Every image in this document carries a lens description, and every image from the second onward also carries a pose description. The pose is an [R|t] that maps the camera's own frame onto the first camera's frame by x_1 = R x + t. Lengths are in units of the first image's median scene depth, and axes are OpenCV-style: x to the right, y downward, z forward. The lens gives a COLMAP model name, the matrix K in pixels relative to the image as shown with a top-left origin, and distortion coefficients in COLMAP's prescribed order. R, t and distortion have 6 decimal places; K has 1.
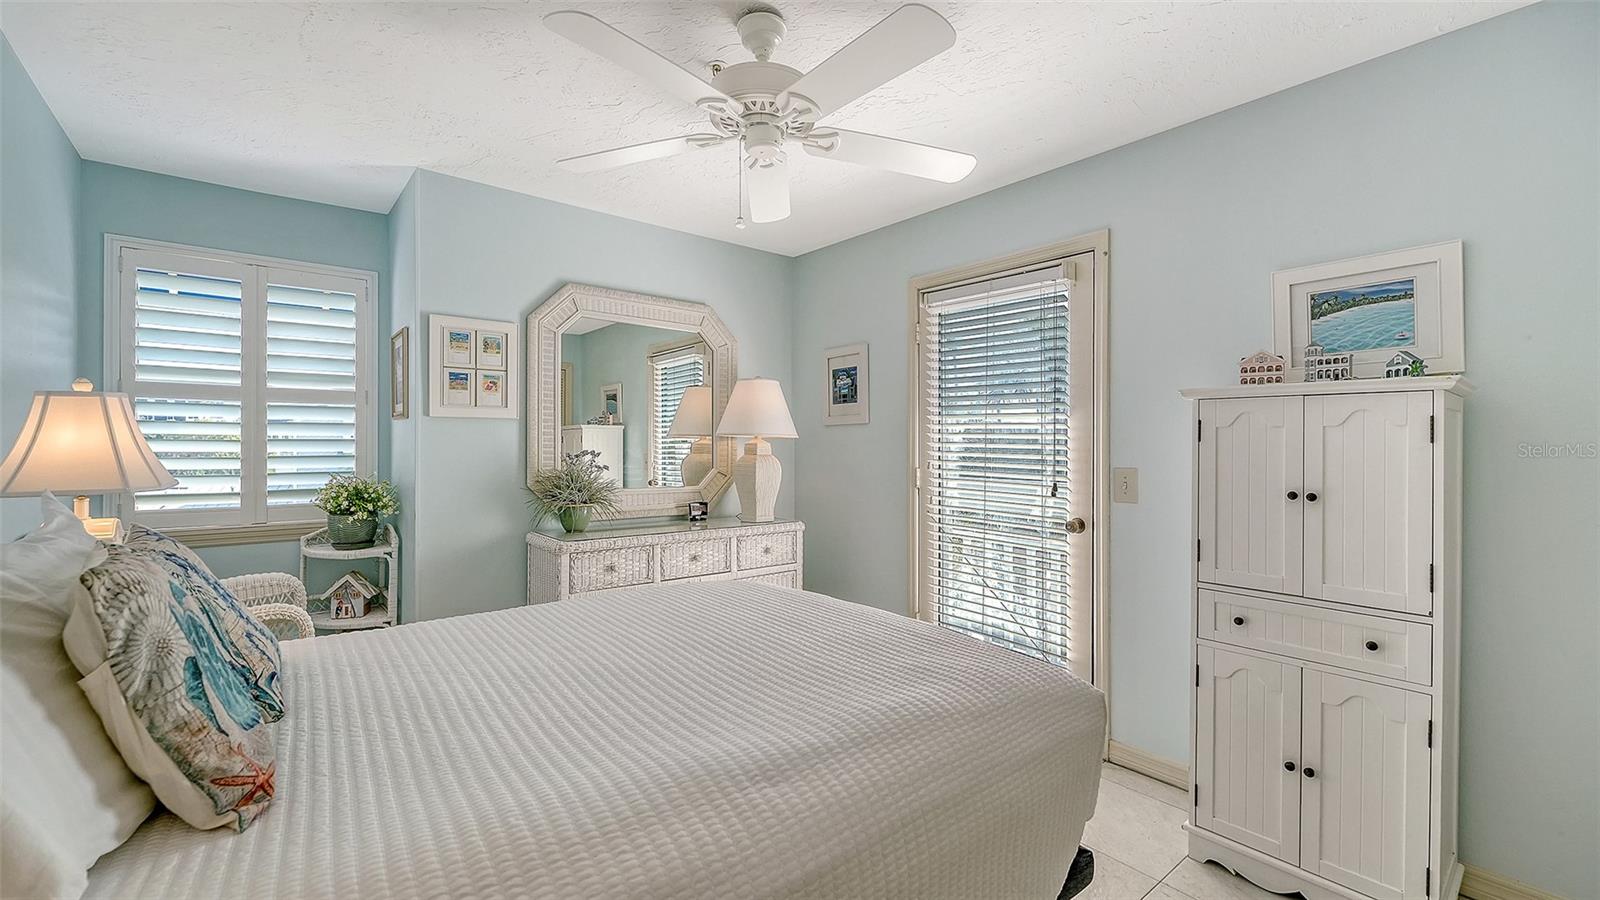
lens RADIAL K [[645.8, 0, 801.9], [0, 645.8, 445.2], [0, 0, 1]] dist [0.000995, -0.000260]
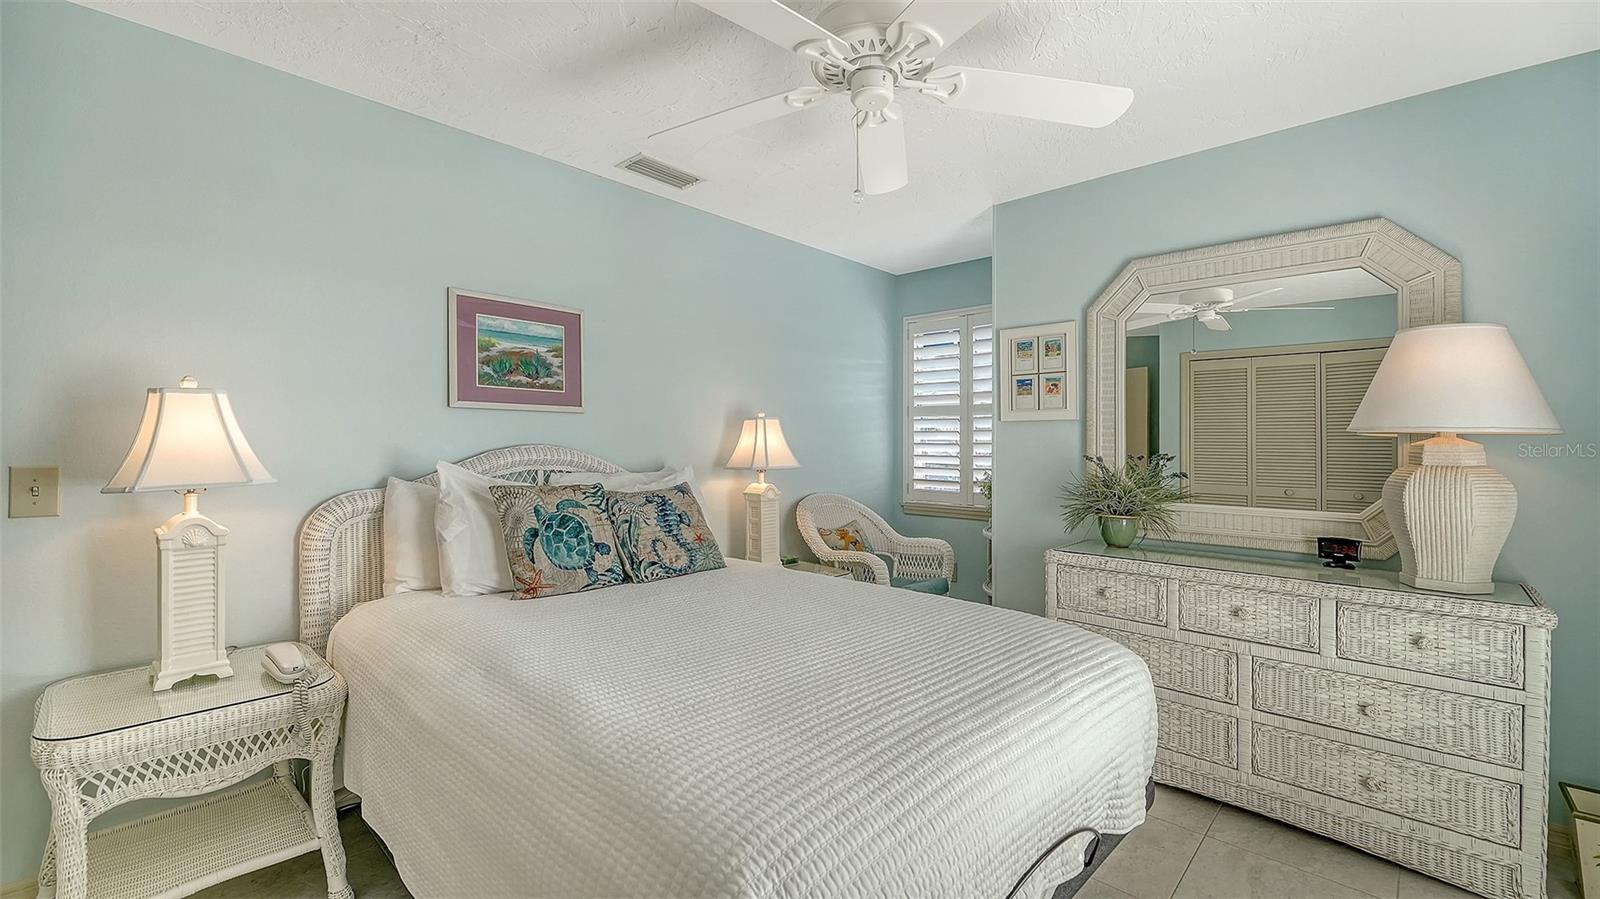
lens RADIAL K [[645.8, 0, 801.0], [0, 645.8, 442.8], [0, 0, 1]] dist [0.000995, -0.000260]
pose [[0.151830, -0.007622, -0.988377, 0.454490], [-0.007648, 0.999931, -0.008886, 0.005492], [0.988377, 0.008908, 0.151762, 0.454151]]
